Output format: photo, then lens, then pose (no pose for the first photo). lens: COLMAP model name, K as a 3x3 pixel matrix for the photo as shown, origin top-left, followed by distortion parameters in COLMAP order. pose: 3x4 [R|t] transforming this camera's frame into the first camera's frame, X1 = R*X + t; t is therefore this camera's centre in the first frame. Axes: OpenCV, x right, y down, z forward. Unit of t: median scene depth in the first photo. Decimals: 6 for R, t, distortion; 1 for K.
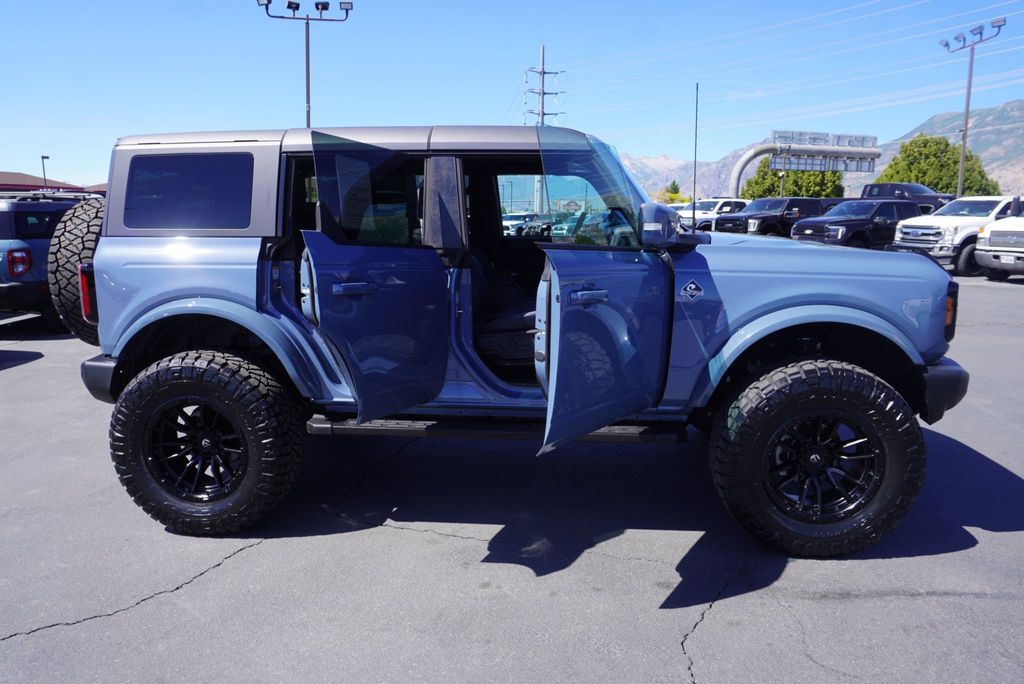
lens RADIAL K [[706.9, 0, 507.8], [0, 706.9, 346.3], [0, 0, 1]] dist [-0.011964, -0.007555]
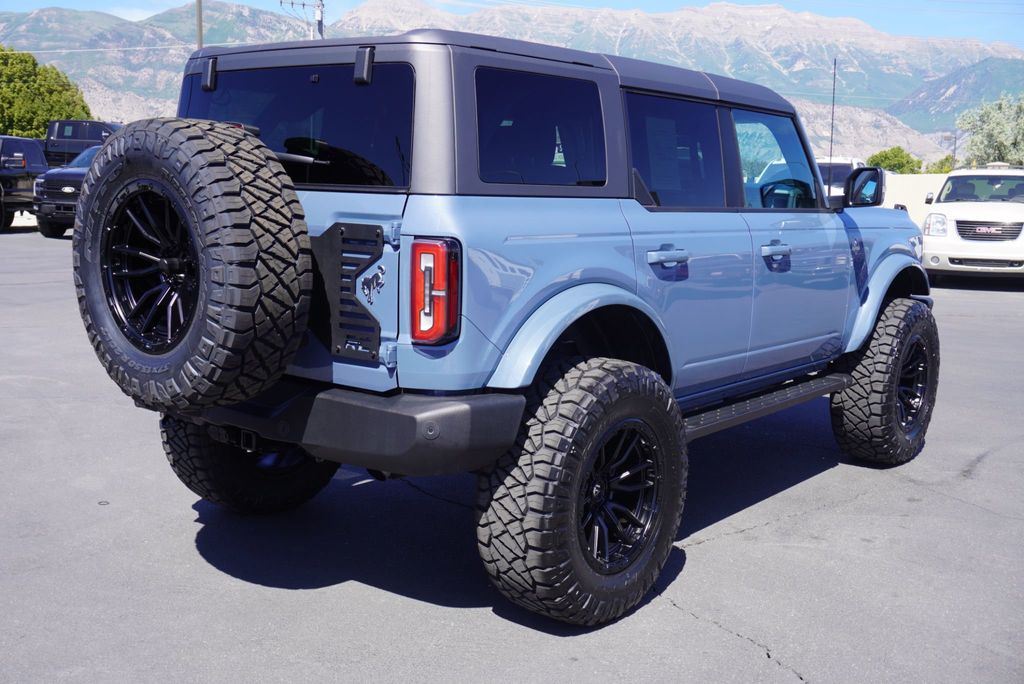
lens RADIAL K [[1088.6, 0, 512.4], [0, 1088.6, 340.0], [0, 0, 1]] dist [0.055828, 0.000000]
pose [[0.528197, -0.104470, 0.842671, -1.445736], [0.124476, 0.991208, 0.044861, -0.074015], [-0.839948, 0.081197, 0.536557, 0.503066]]
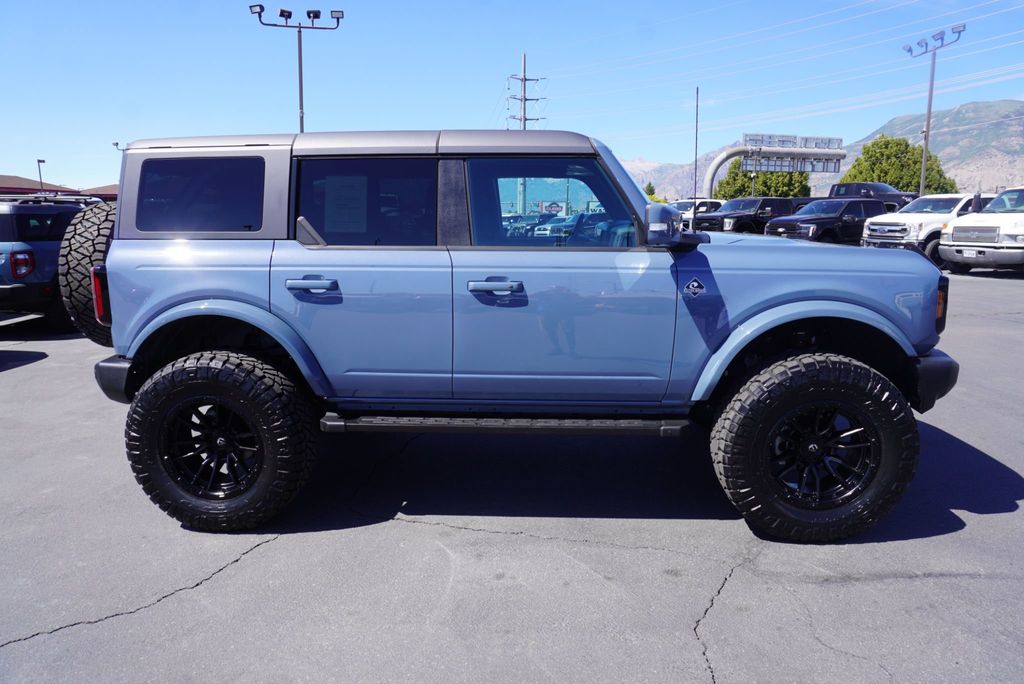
lens RADIAL K [[674.3, 0, 508.1], [0, 674.3, 346.1], [0, 0, 1]] dist [-0.010606, -0.003712]
pose [[0.999673, -0.011651, 0.022783, -0.034464], [0.011472, 0.999902, 0.007978, -0.004105], [-0.022874, -0.007714, 0.999709, 0.017451]]
